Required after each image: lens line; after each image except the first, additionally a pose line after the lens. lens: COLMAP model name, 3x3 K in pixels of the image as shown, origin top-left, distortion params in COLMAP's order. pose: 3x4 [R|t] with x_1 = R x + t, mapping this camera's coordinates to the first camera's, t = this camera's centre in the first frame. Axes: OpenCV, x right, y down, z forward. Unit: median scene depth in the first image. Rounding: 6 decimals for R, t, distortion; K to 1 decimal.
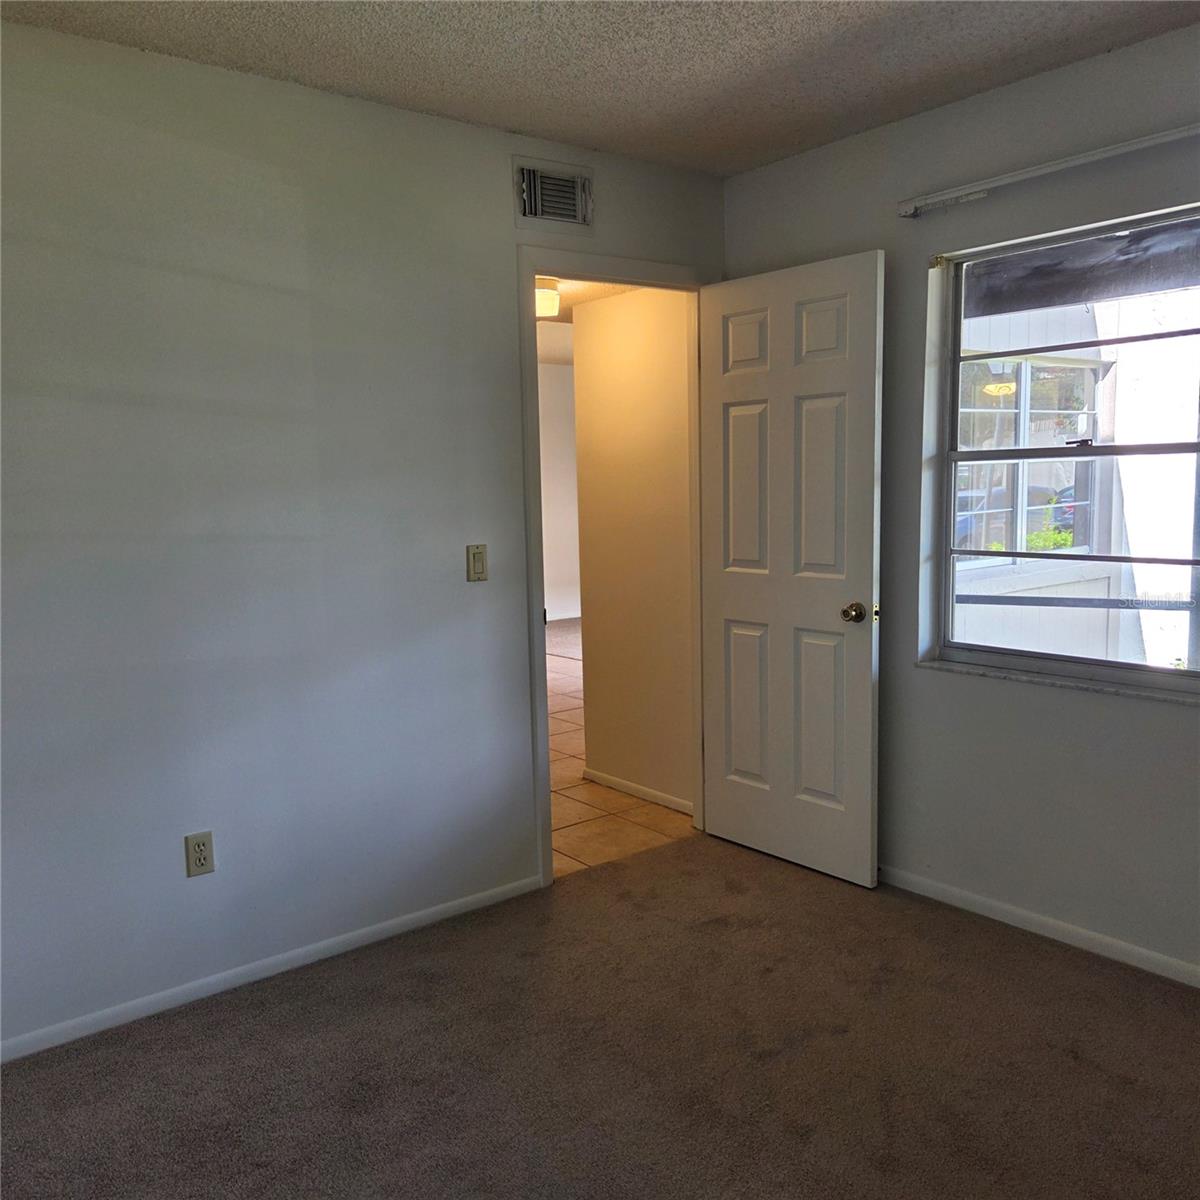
lens RADIAL K [[1067.1, 0, 600.0], [0, 1067.1, 600.0], [0, 0, 1]] dist [0.008640, 0.007183]
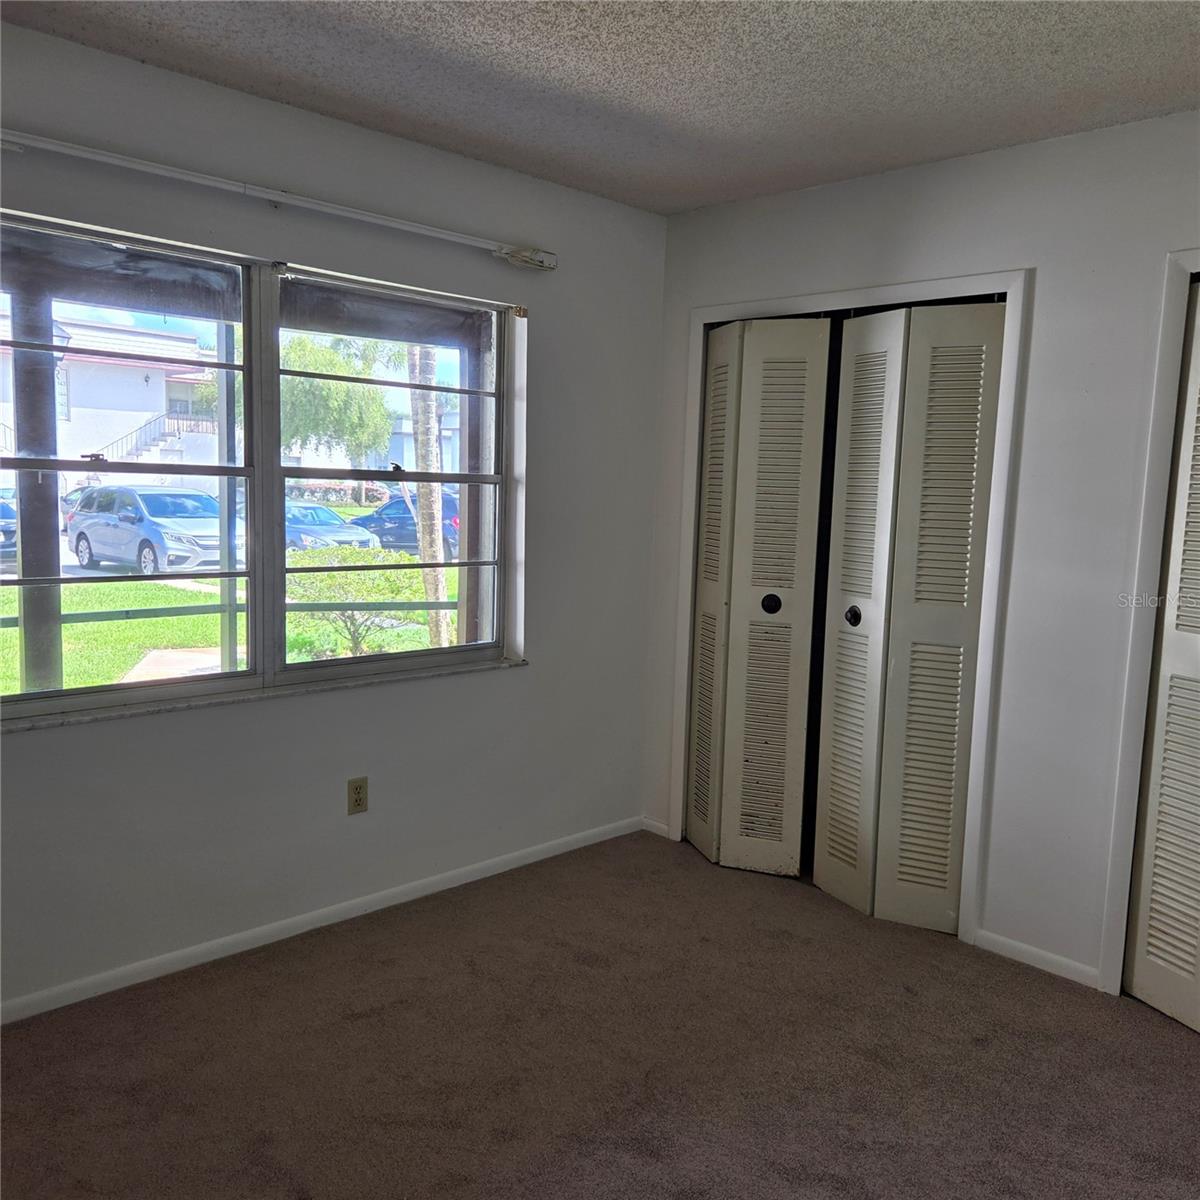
lens RADIAL K [[1067.1, 0, 600.0], [0, 1067.1, 600.0], [0, 0, 1]] dist [0.008640, 0.007183]
pose [[-0.103171, -0.074725, 0.991853, -0.569123], [0.096522, 0.991716, 0.084755, -0.063963], [-0.989969, 0.104480, -0.095104, 0.713640]]
